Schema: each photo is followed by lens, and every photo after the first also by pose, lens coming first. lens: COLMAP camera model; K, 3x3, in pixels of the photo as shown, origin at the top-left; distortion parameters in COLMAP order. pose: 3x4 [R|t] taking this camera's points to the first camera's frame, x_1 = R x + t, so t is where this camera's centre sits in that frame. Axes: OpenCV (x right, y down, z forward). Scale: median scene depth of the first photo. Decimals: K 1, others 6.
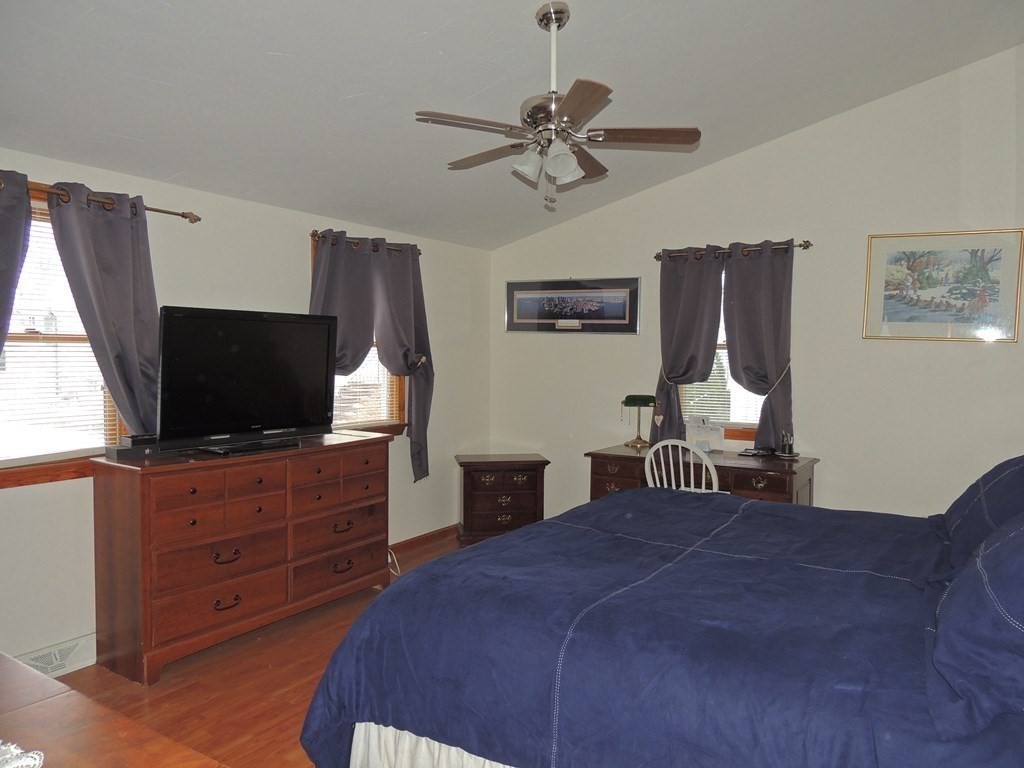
lens RADIAL K [[725.6, 0, 512.0], [0, 725.6, 384.0], [0, 0, 1]] dist [-0.008931, 0.000292]
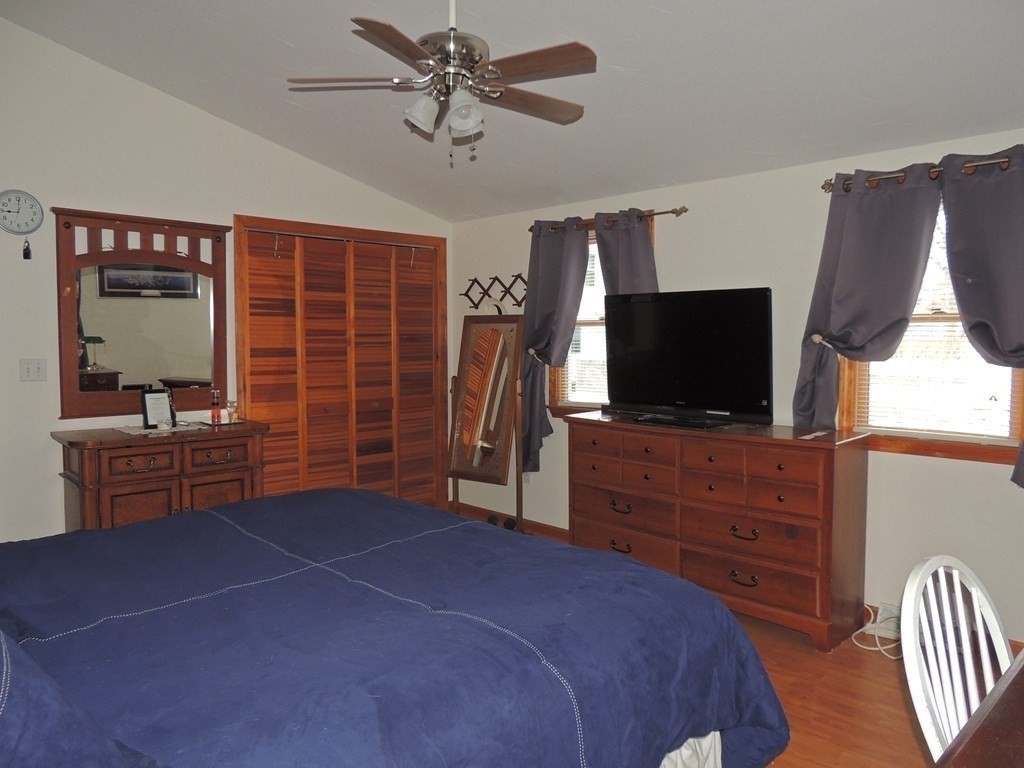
lens RADIAL K [[752.1, 0, 512.1], [0, 752.1, 422.8], [0, 0, 1]] dist [0.001930, 0.001338]
pose [[-0.222184, 0.080906, -0.971642, 0.790338], [-0.064790, 0.993123, 0.097510, -0.002564], [0.972850, 0.084618, -0.215415, 1.053446]]
